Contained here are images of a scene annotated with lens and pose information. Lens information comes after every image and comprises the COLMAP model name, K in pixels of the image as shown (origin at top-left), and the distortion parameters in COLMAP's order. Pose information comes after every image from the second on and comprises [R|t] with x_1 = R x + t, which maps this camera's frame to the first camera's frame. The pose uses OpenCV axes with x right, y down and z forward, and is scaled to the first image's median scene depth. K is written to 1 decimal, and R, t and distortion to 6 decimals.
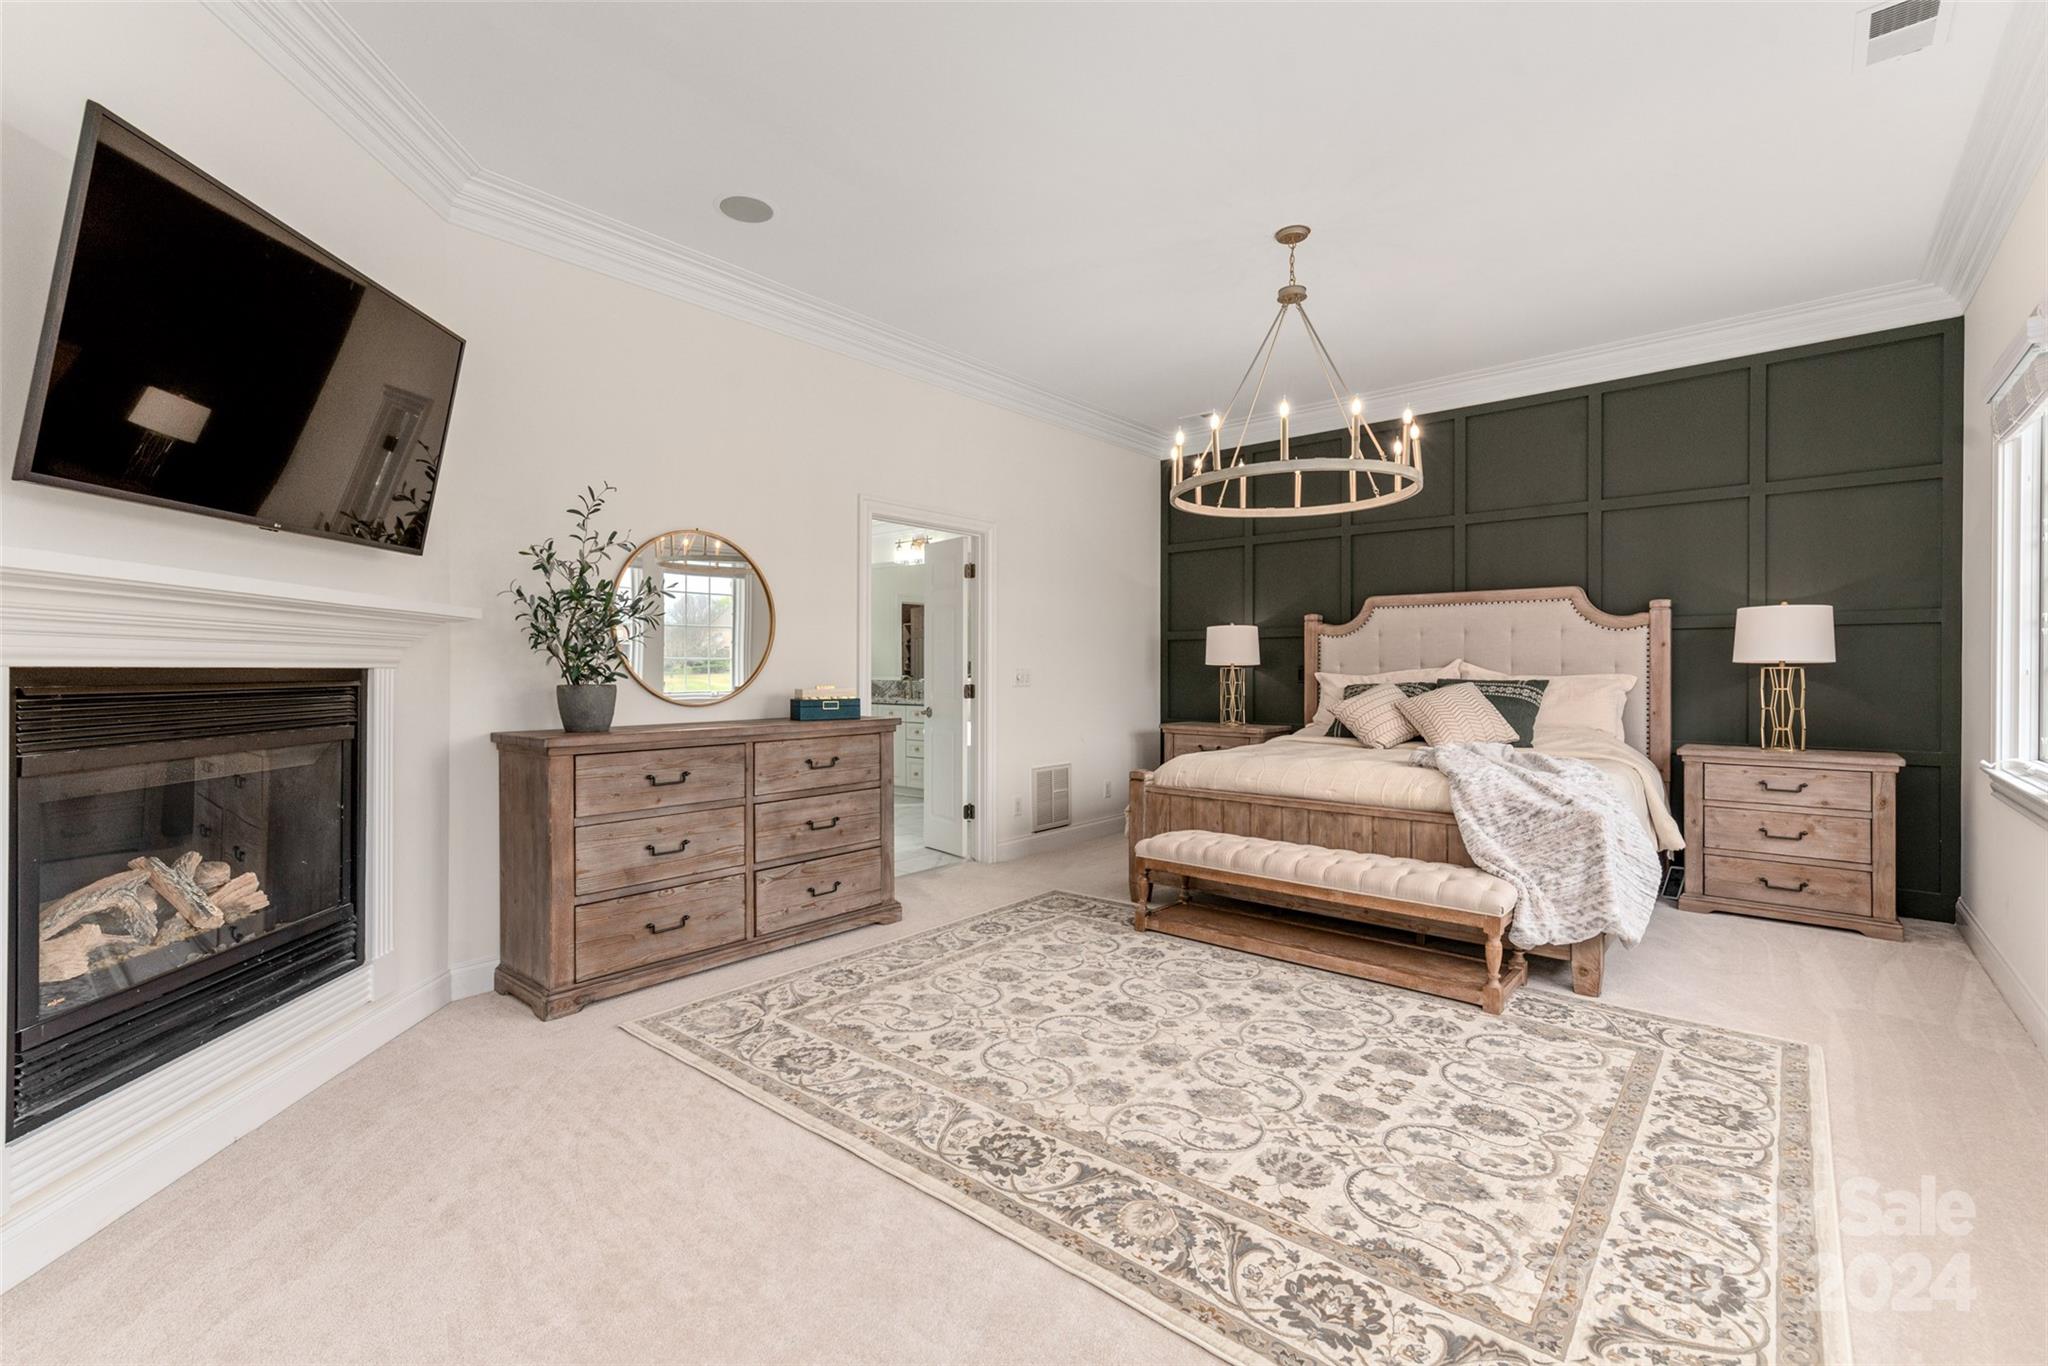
lens RADIAL K [[895.4, 0, 1019.8], [0, 895.4, 675.6], [0, 0, 1]] dist [0.005570, 0.000436]
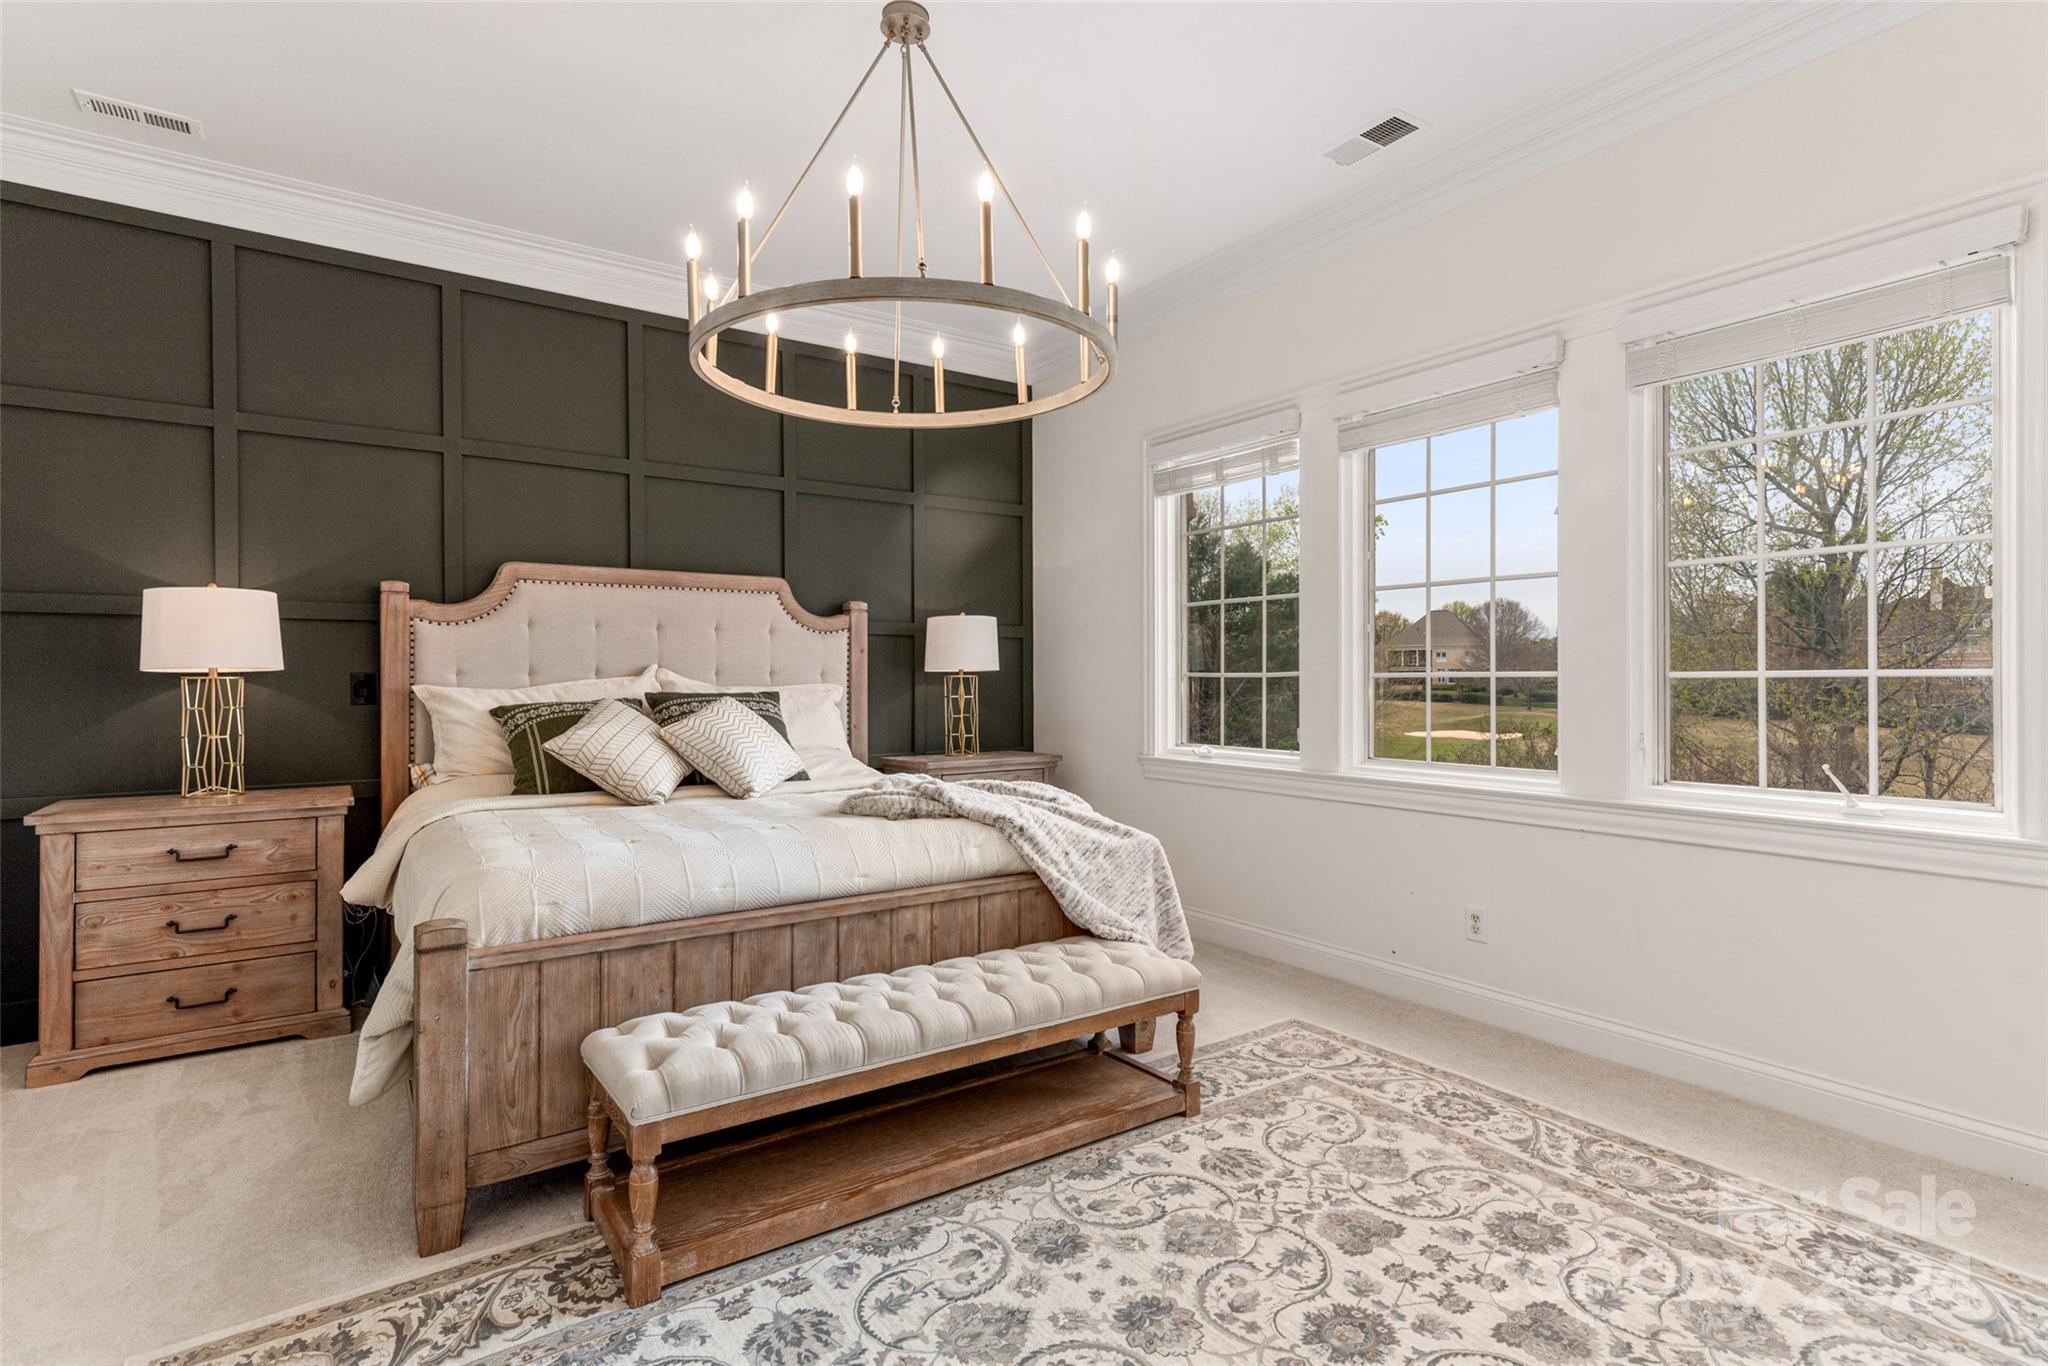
lens RADIAL K [[1002.0, 0, 1023.6], [0, 1002.0, 671.8], [0, 0, 1]] dist [0.011426, 0.000631]
pose [[0.252857, 0.004954, 0.967491, -0.312065], [0.010315, 0.999916, -0.007816, -0.005036], [-0.967449, 0.011956, 0.252785, 0.789251]]
